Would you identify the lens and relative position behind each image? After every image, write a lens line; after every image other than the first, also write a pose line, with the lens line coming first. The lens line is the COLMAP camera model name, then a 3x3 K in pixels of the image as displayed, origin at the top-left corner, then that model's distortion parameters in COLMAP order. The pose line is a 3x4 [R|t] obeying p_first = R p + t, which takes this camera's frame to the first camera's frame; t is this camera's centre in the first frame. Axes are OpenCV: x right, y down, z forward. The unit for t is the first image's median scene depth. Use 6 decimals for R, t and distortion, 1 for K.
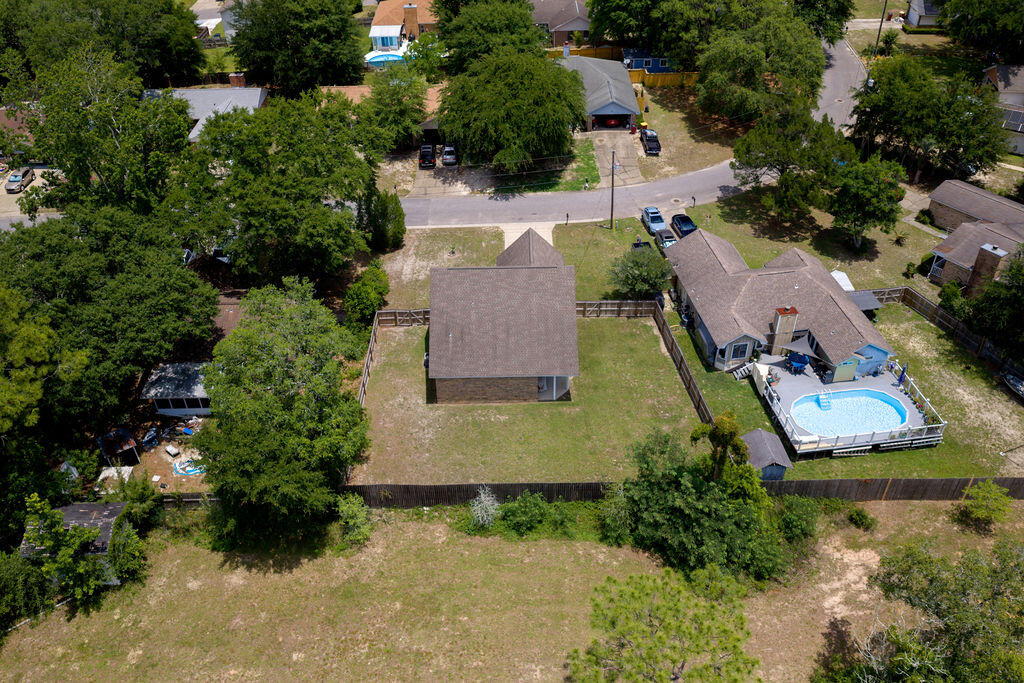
lens RADIAL K [[846.8, 0, 518.9], [0, 846.8, 343.1], [0, 0, 1]] dist [0.004034, -0.008619]
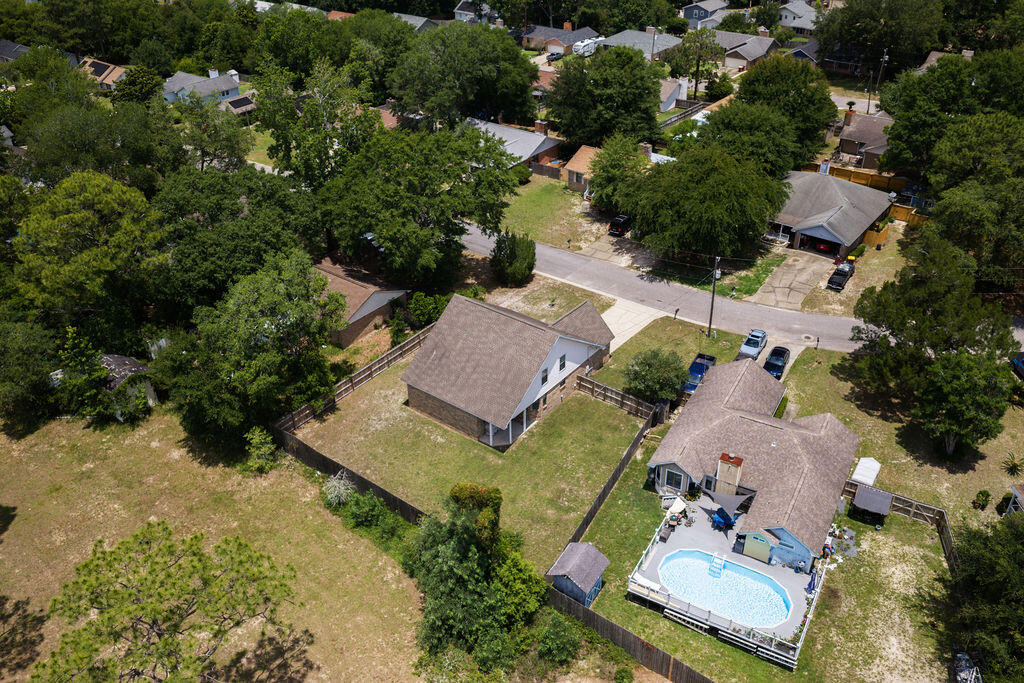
lens RADIAL K [[846.8, 0, 518.9], [0, 846.8, 343.1], [0, 0, 1]] dist [0.004034, -0.008619]
pose [[0.787718, 0.336021, -0.516323, 0.548635], [-0.382008, 0.923974, 0.018515, -0.080296], [0.483291, 0.182655, 0.856193, 0.092973]]
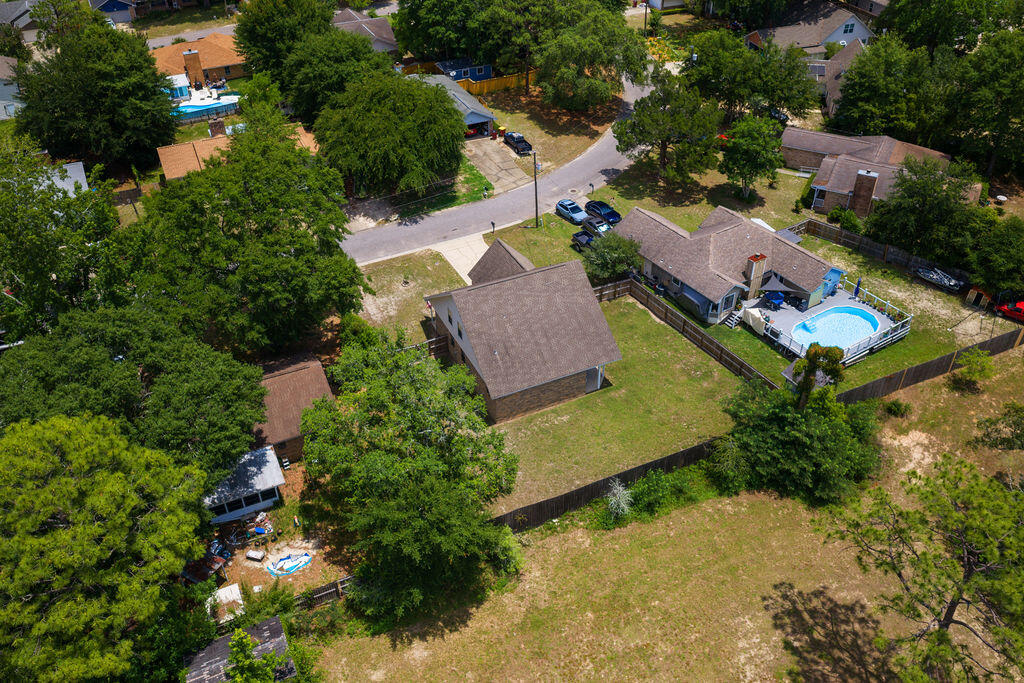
lens RADIAL K [[846.8, 0, 518.9], [0, 846.8, 343.1], [0, 0, 1]] dist [0.004034, -0.008619]
pose [[0.908625, -0.250089, 0.334448, -0.366337], [0.257657, 0.965979, 0.022328, -0.033834], [-0.328653, 0.065884, 0.942150, 0.052185]]
